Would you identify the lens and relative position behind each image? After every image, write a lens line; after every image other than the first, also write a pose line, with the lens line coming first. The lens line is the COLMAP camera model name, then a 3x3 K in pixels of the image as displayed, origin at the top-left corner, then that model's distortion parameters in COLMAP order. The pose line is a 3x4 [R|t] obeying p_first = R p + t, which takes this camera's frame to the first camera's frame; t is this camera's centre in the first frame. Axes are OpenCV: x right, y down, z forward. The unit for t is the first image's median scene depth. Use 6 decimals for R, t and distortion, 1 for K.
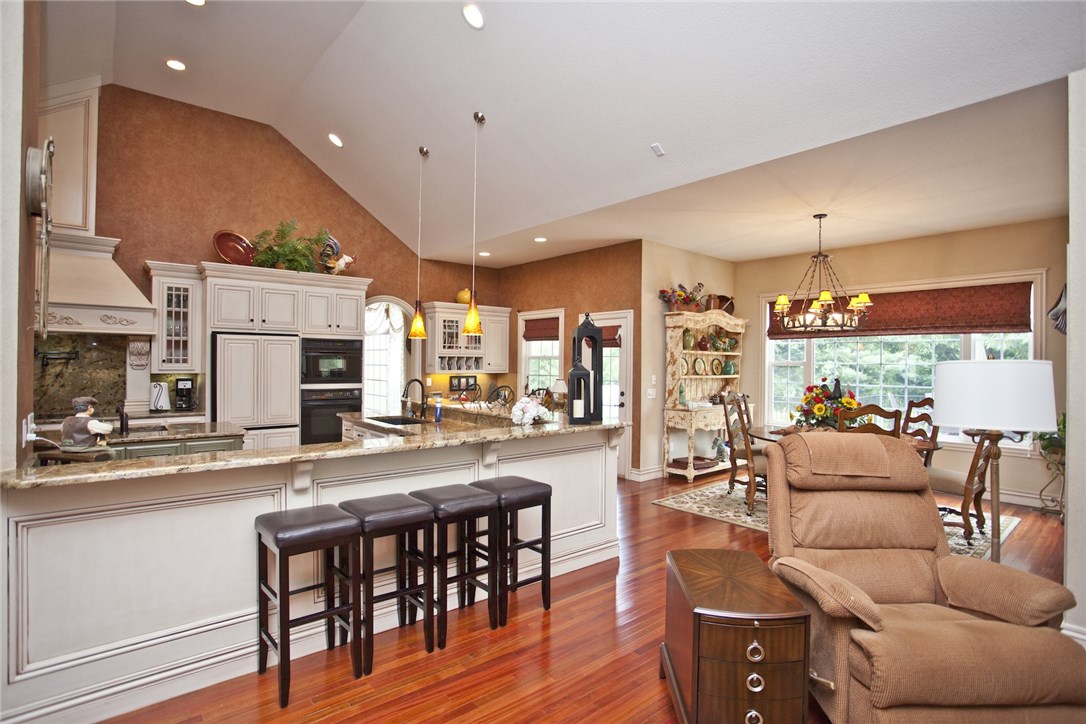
lens RADIAL K [[530.7, 0, 561.1], [0, 530.7, 357.0], [0, 0, 1]] dist [-0.044221, 0.007491]
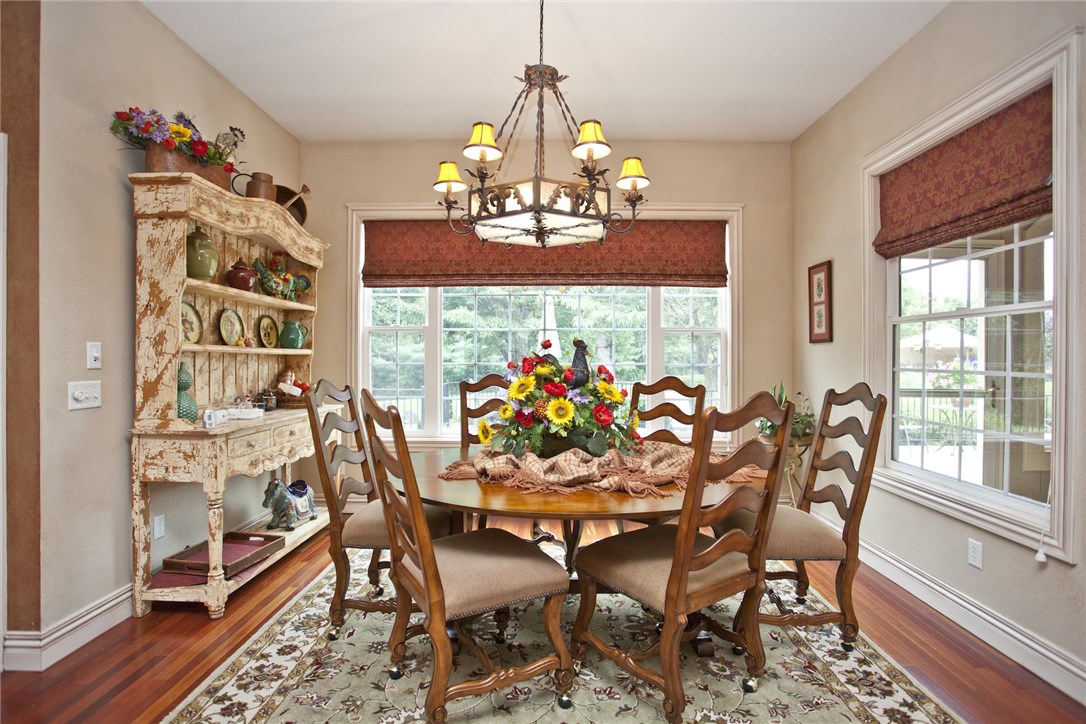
lens RADIAL K [[530.7, 0, 542.9], [0, 530.7, 362.9], [0, 0, 1]] dist [-0.044221, 0.007491]
pose [[0.678825, -0.015241, 0.734142, 0.125018], [-0.003880, 0.999696, 0.024342, 0.038110], [-0.734290, -0.019373, 0.678559, 0.543349]]
